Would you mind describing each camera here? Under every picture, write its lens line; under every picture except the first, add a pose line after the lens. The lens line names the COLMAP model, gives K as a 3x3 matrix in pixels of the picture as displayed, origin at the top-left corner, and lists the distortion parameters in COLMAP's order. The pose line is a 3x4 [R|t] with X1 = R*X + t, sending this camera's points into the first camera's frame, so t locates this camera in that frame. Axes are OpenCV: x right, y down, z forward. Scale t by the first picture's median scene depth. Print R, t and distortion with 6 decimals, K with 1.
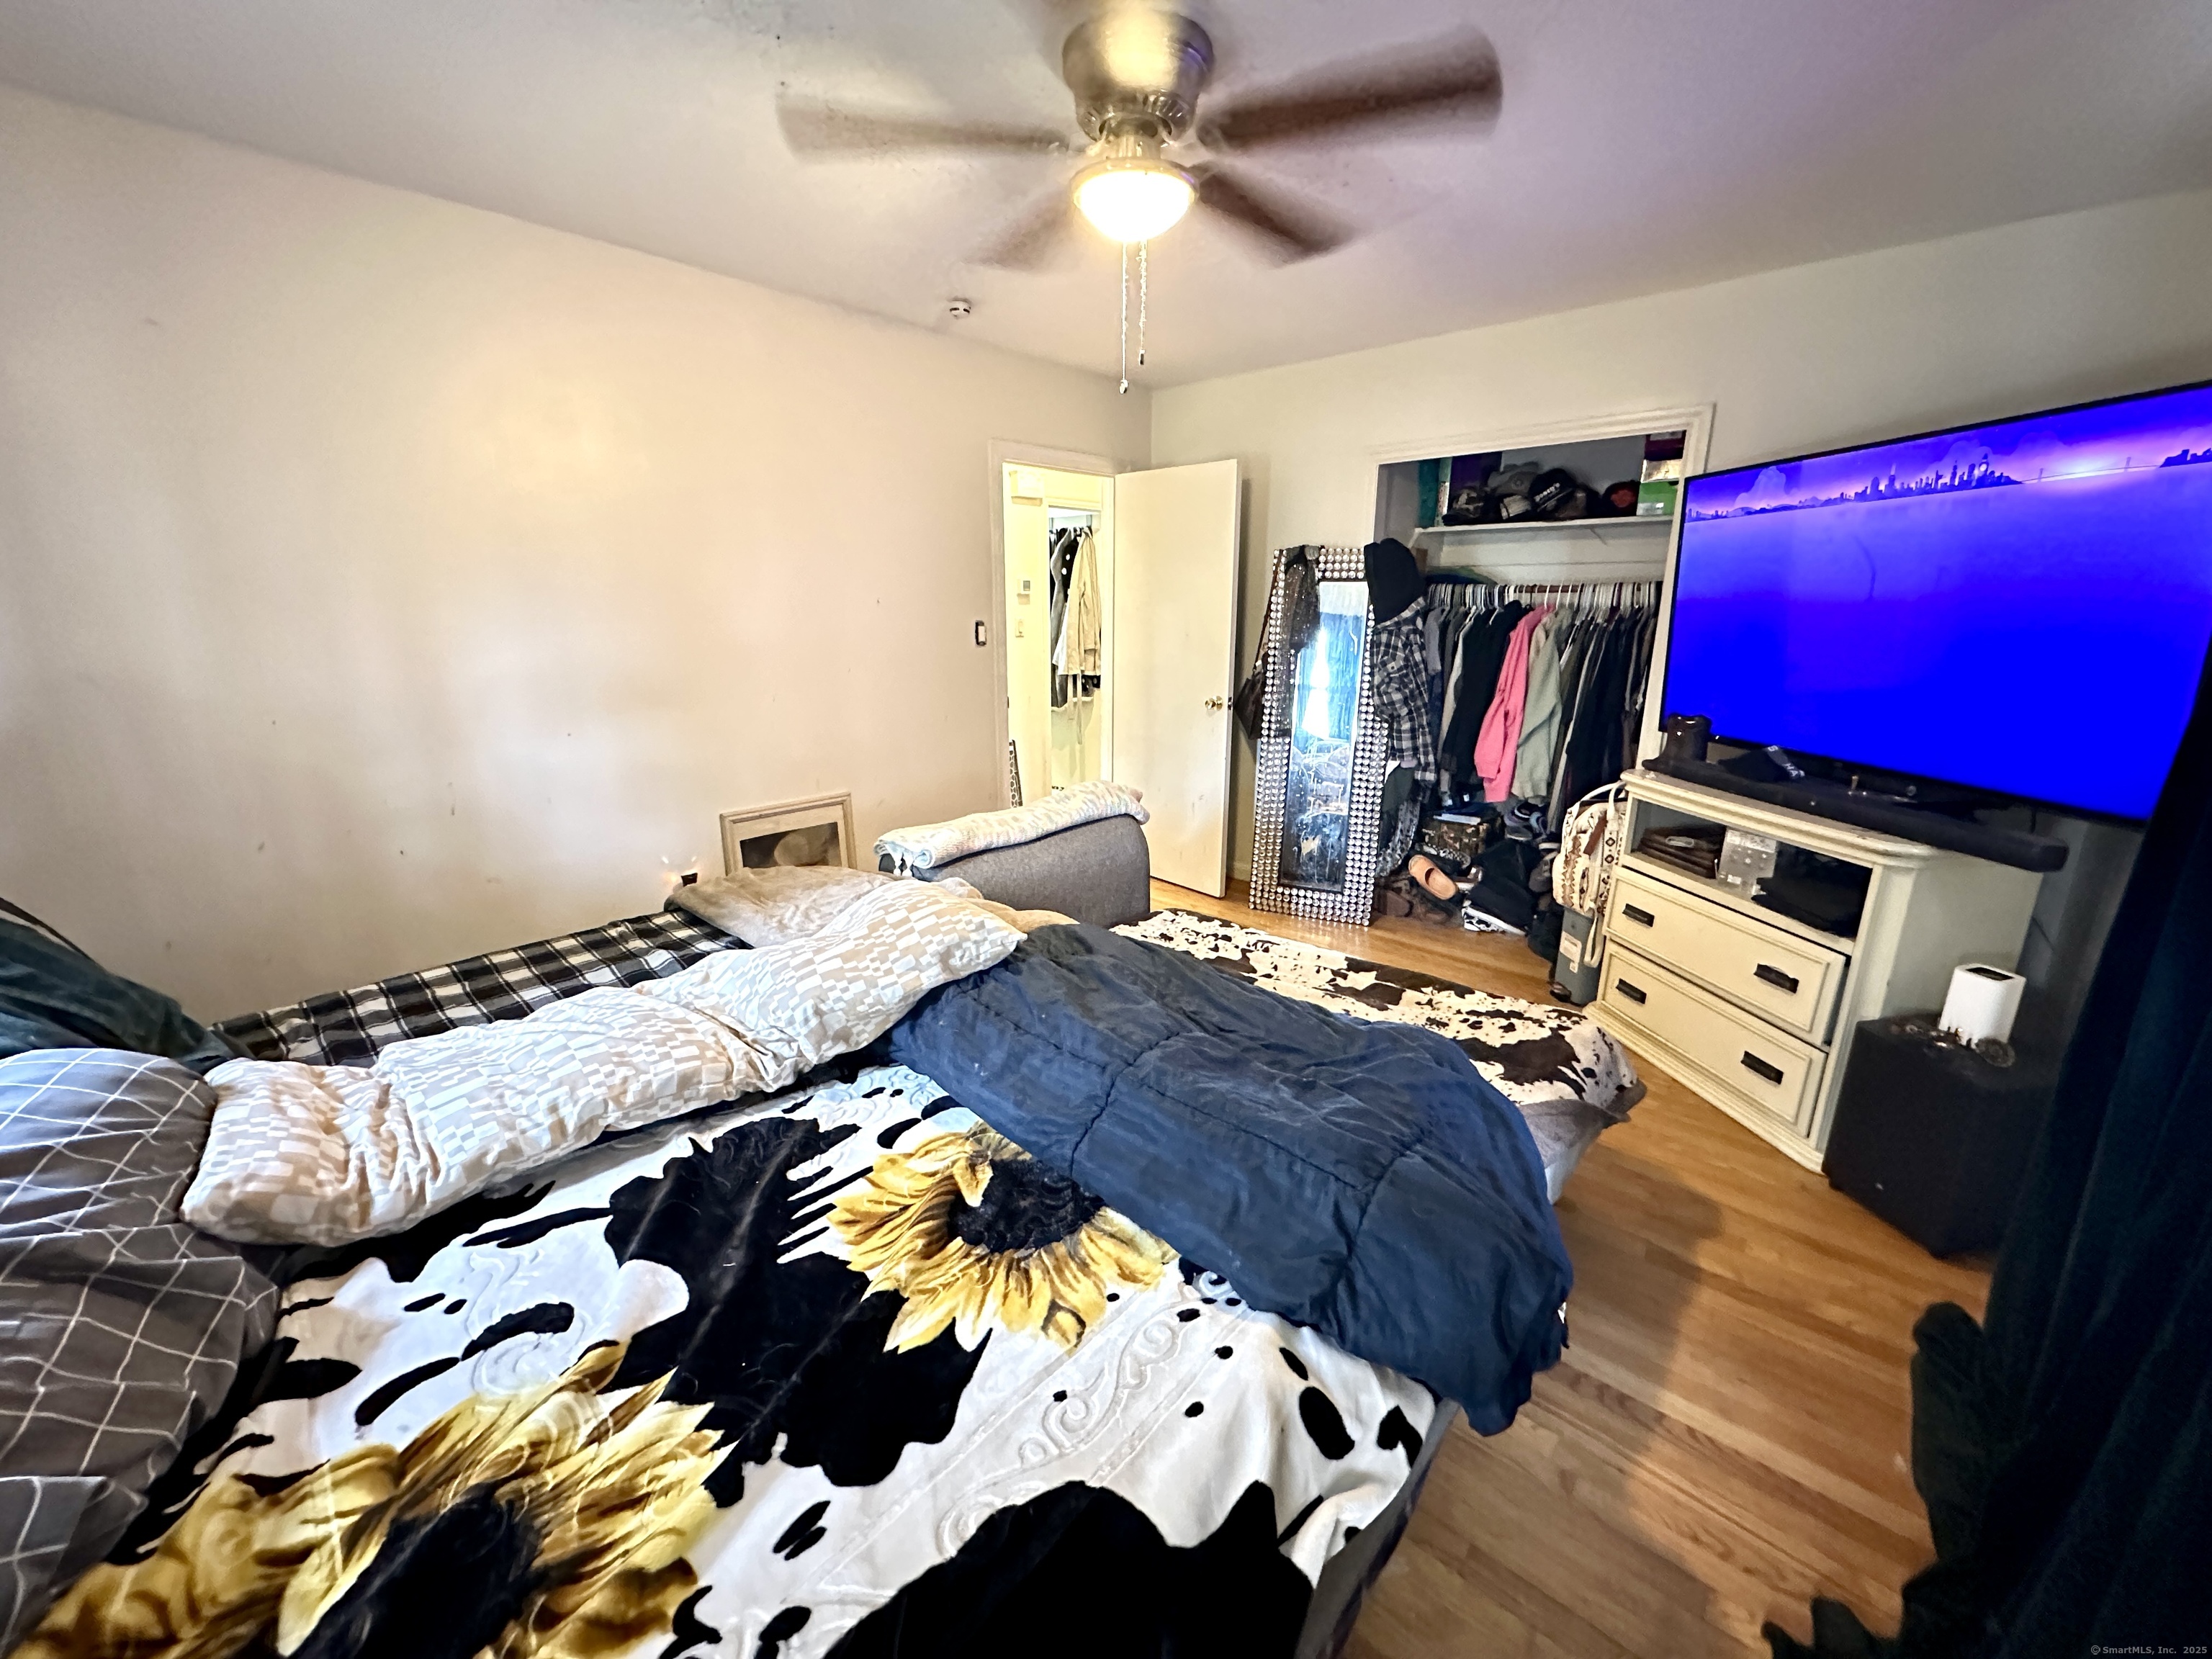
lens RADIAL K [[882.7, 0, 1112.1], [0, 882.7, 834.9], [0, 0, 1]] dist [-0.002935, 0.000769]
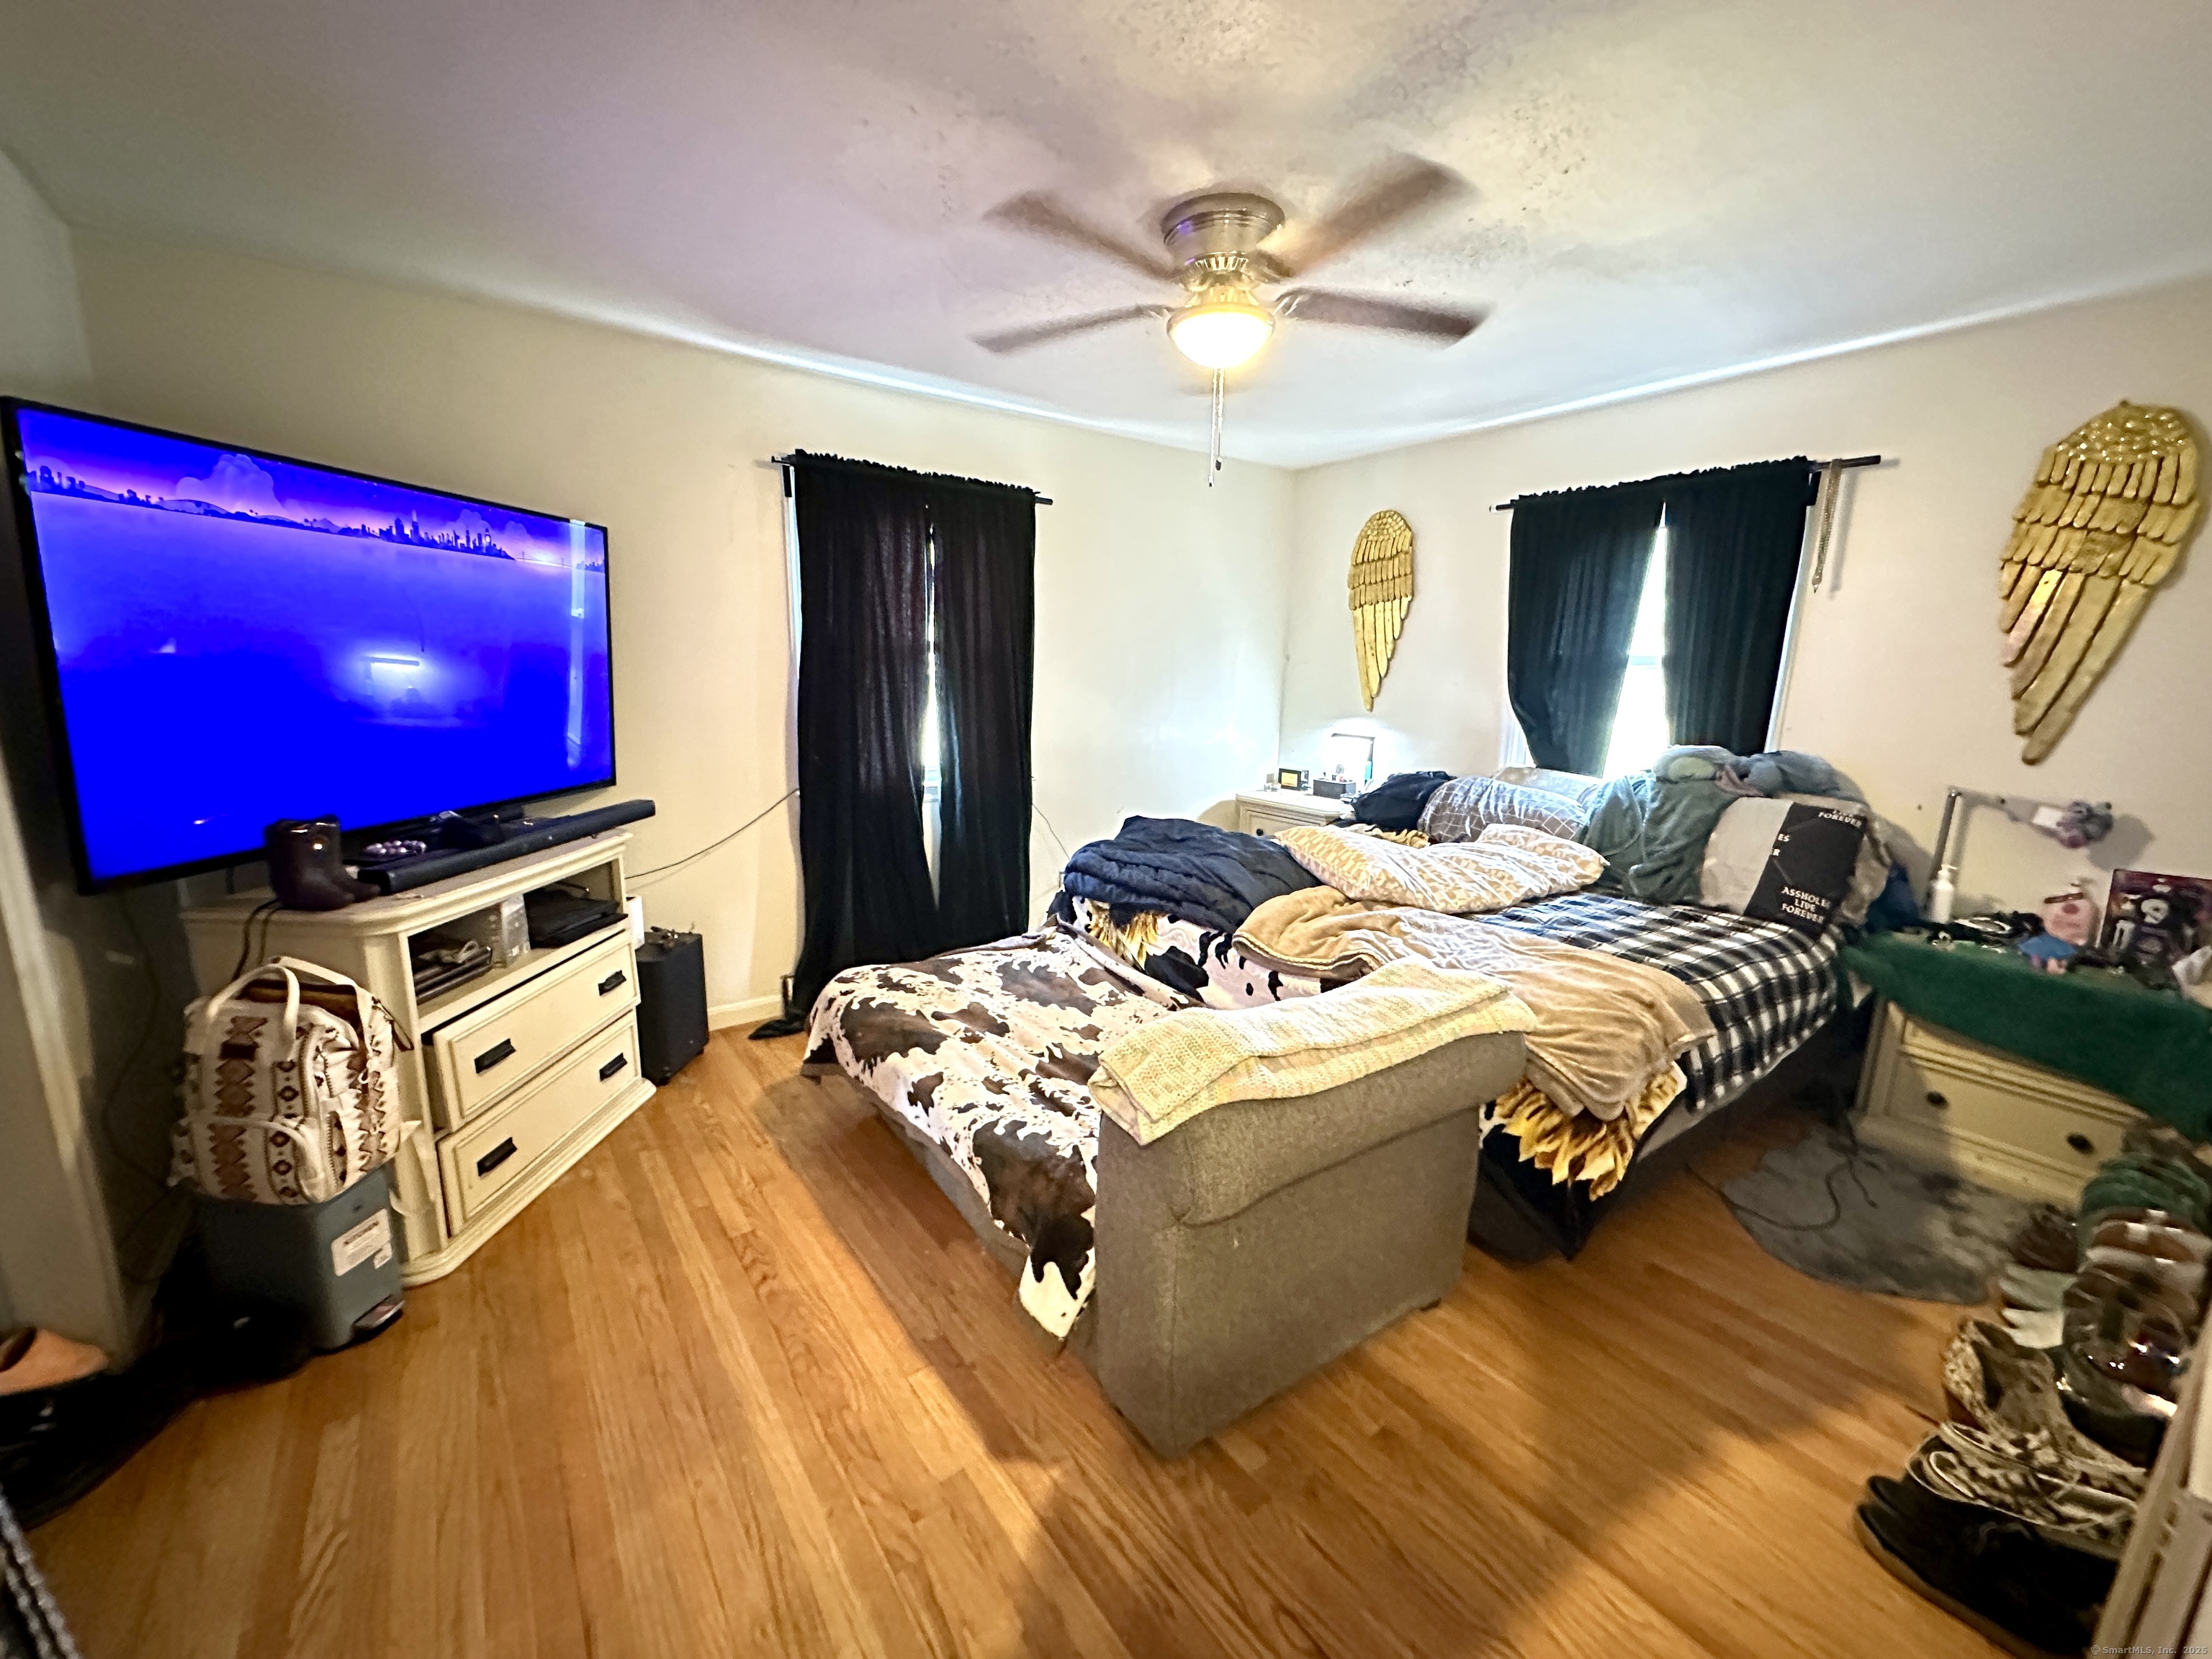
lens RADIAL K [[882.7, 0, 1111.7], [0, 882.7, 828.1], [0, 0, 1]] dist [-0.002935, 0.000769]
pose [[-0.980906, -0.060138, 0.184948, -0.073534], [0.026499, 0.900791, 0.433444, -0.495532], [-0.192666, 0.430068, -0.881998, 1.823445]]
